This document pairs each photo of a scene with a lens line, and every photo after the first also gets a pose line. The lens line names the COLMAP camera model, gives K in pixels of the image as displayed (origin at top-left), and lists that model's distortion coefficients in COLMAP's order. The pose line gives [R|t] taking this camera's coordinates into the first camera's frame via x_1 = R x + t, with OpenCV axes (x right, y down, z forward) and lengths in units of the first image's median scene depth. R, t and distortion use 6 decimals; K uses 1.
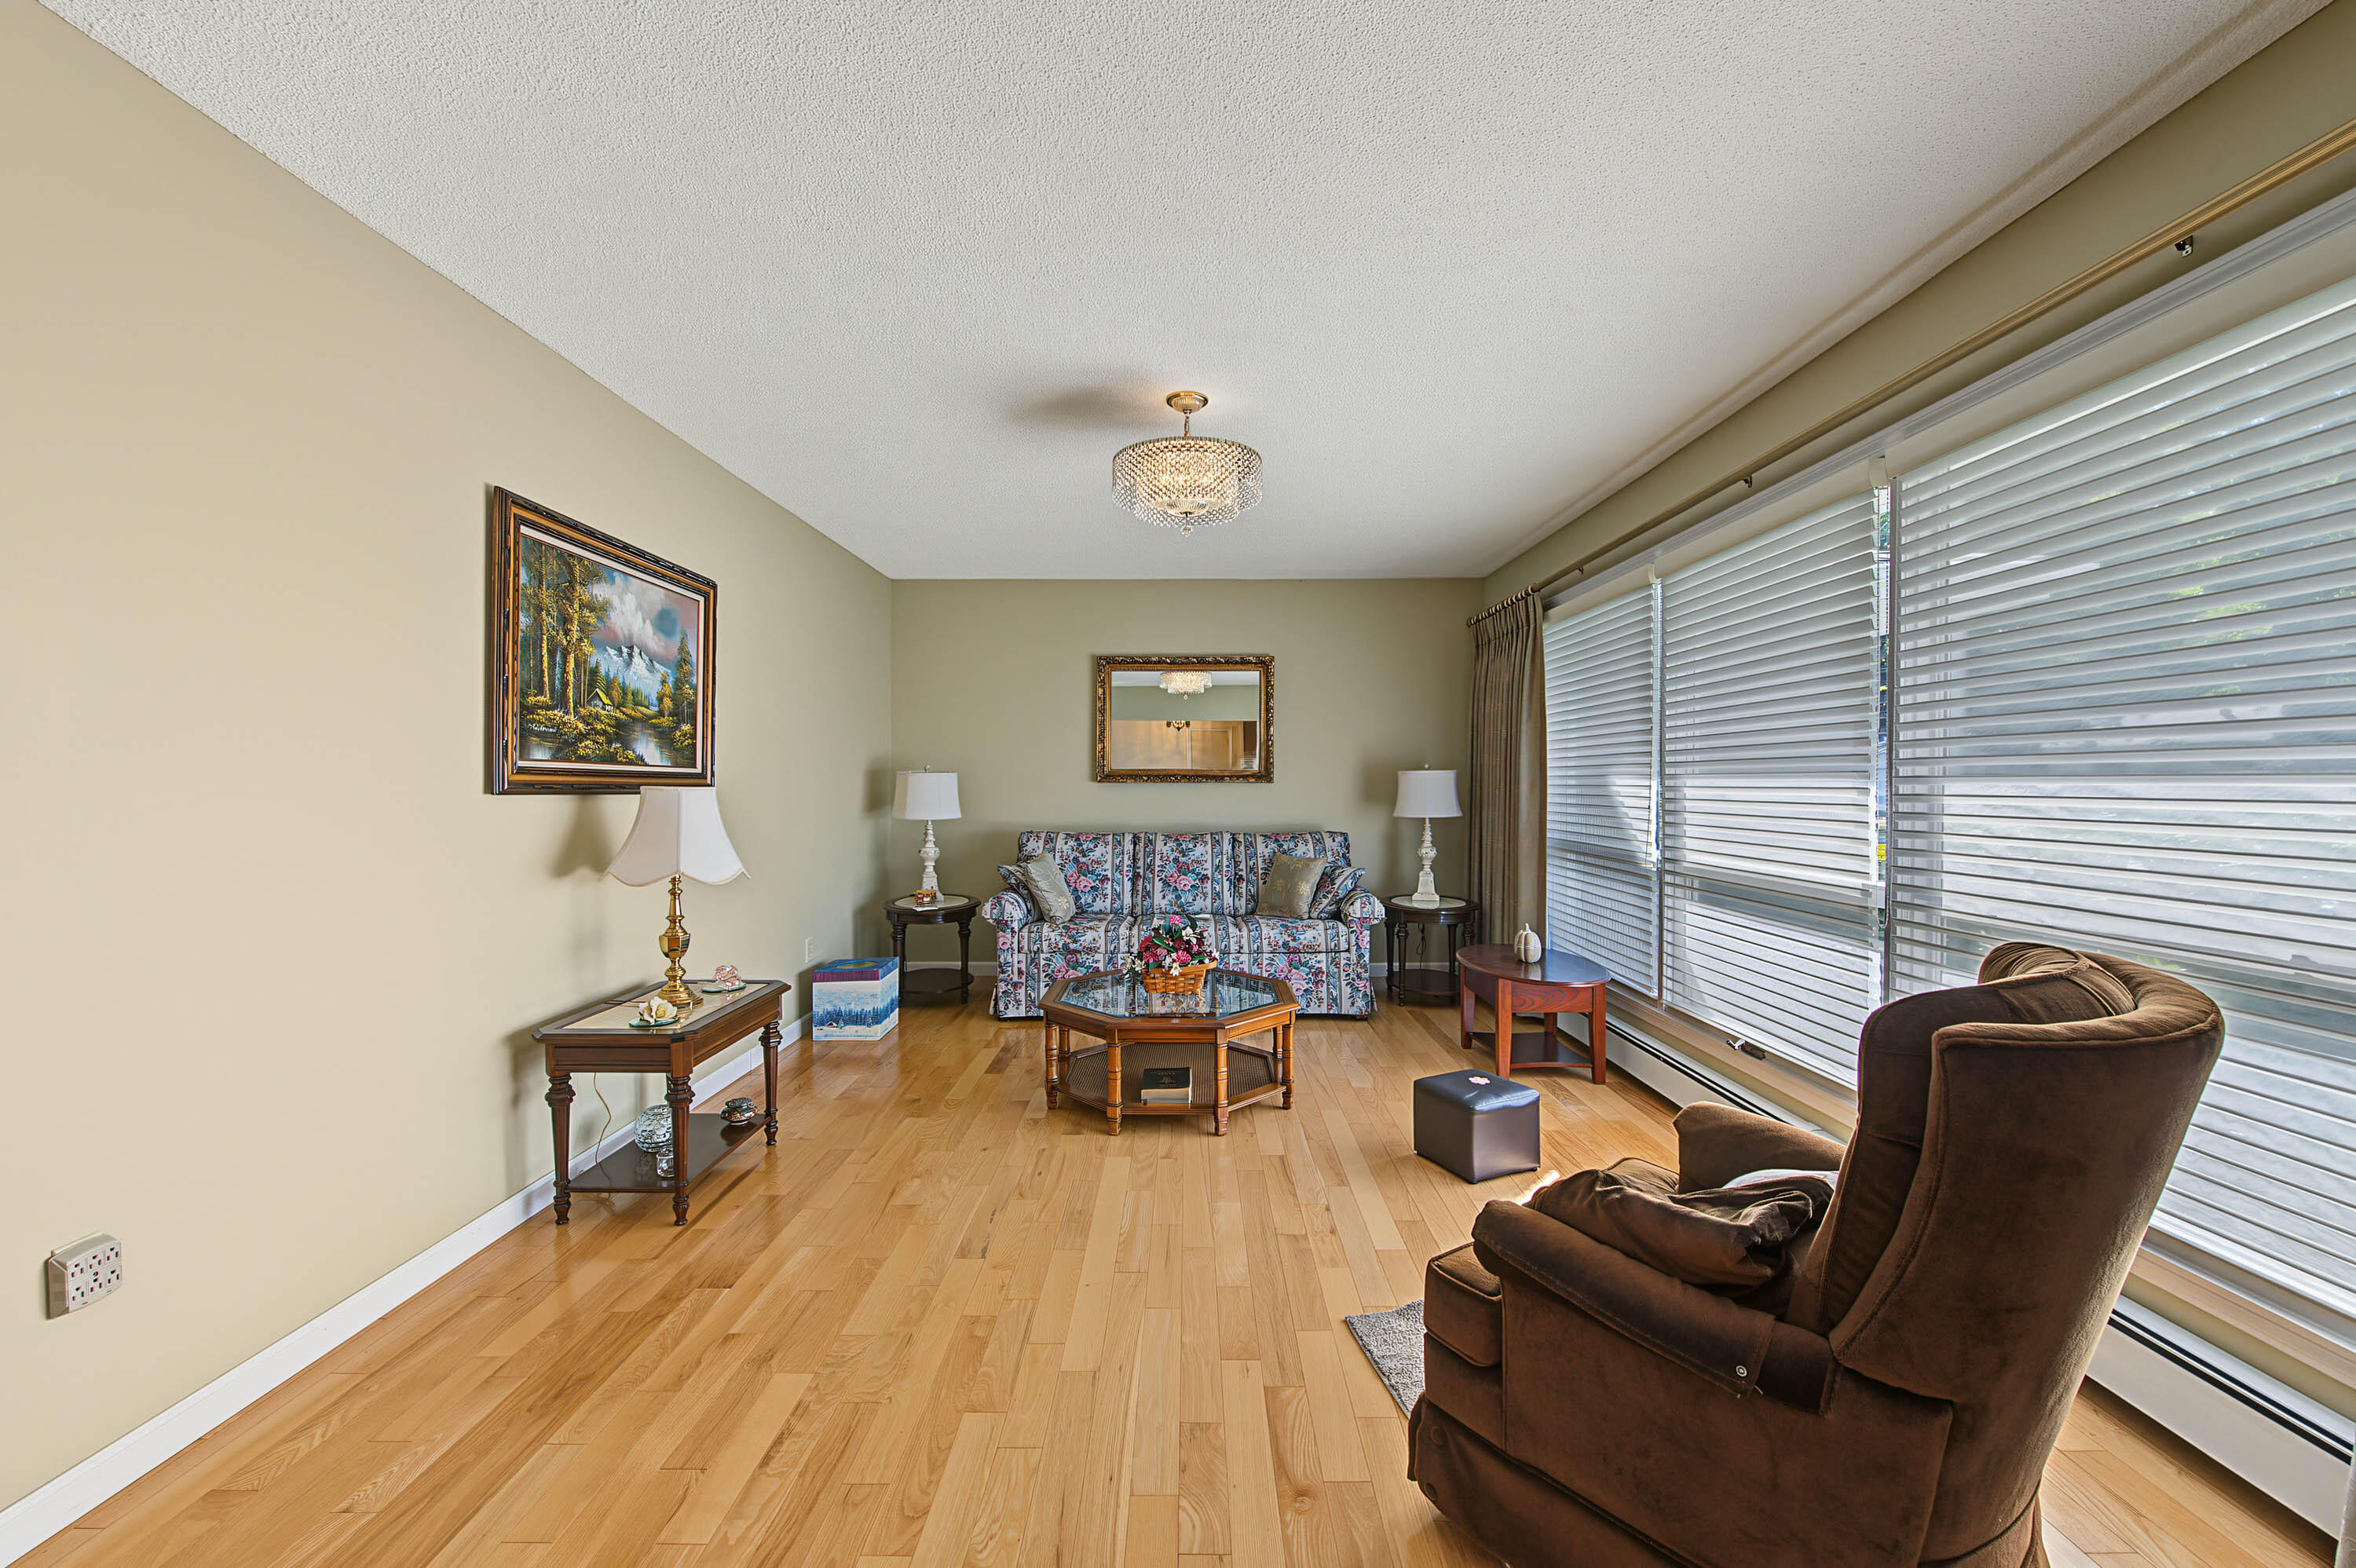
lens RADIAL K [[940.2, 0, 1180.6], [0, 940.2, 789.4], [0, 0, 1]] dist [-0.000111, -0.001447]
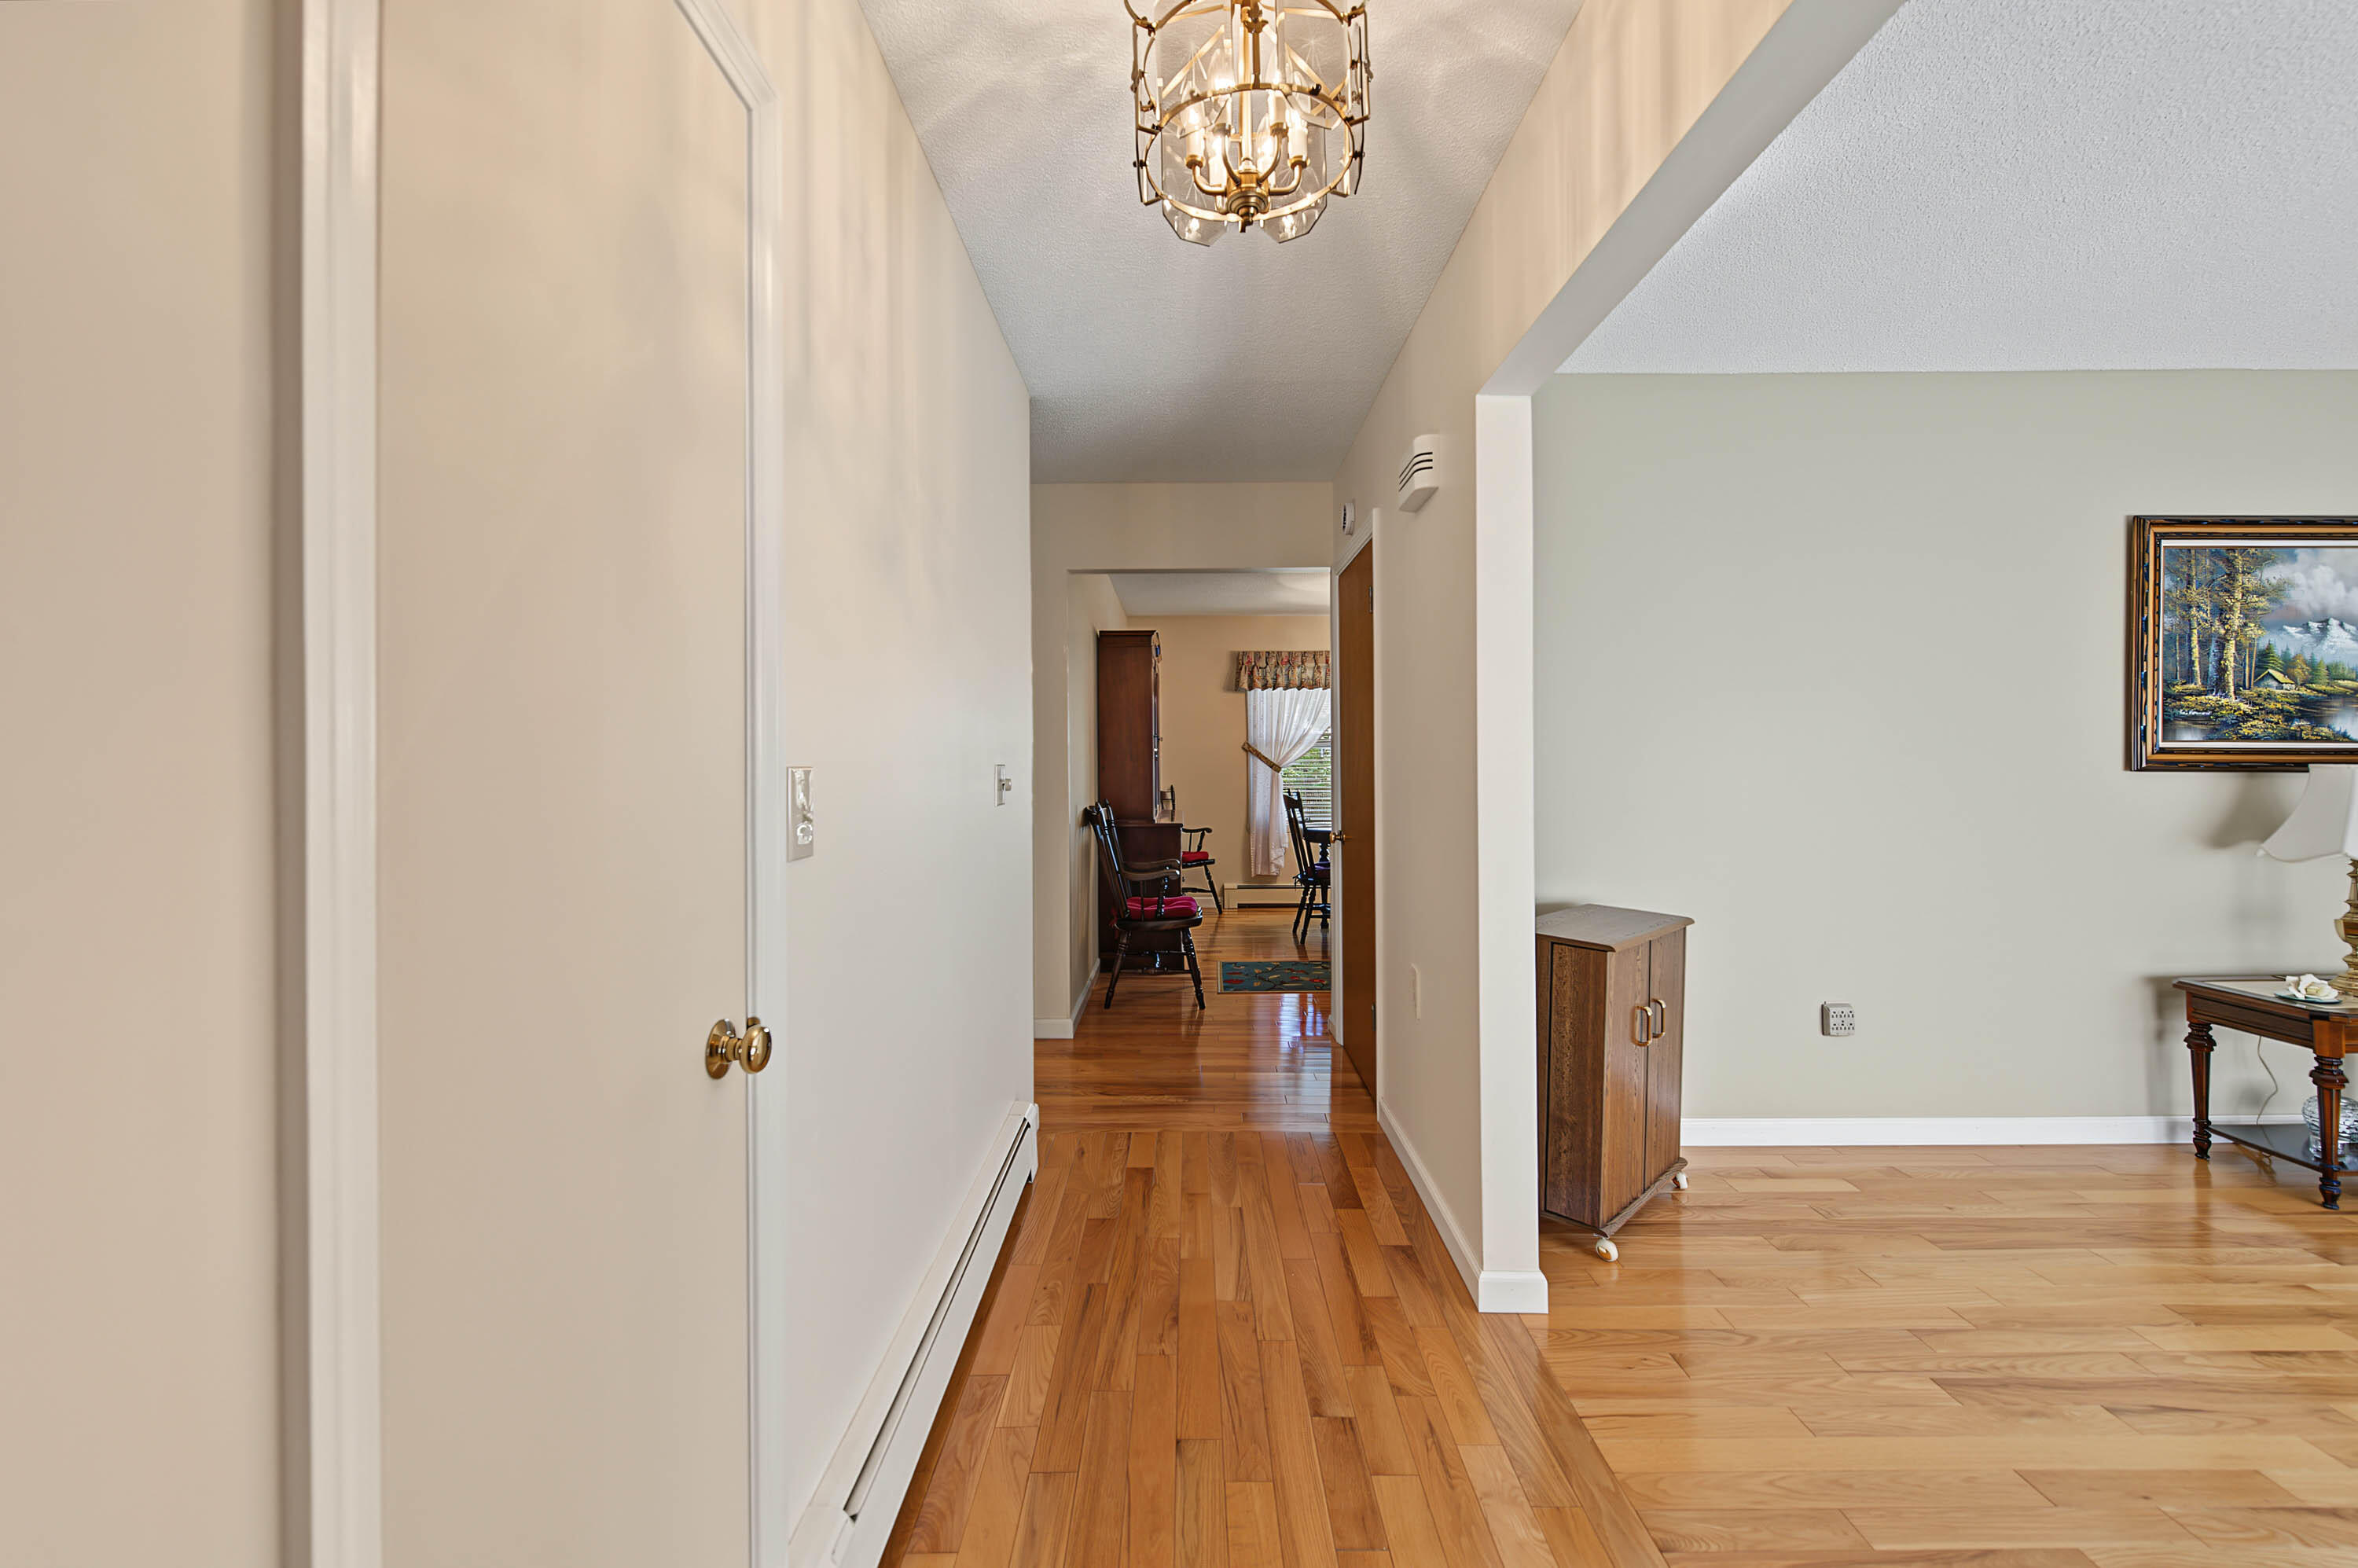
lens RADIAL K [[941.1, 0, 1186.3], [0, 941.1, 784.2], [0, 0, 1]] dist [-0.000111, -0.001447]
pose [[-0.004569, 0.013539, -0.999898, 0.436685], [-0.001377, 0.999907, 0.013546, 0.006488], [0.999989, 0.001439, -0.004550, -0.189172]]
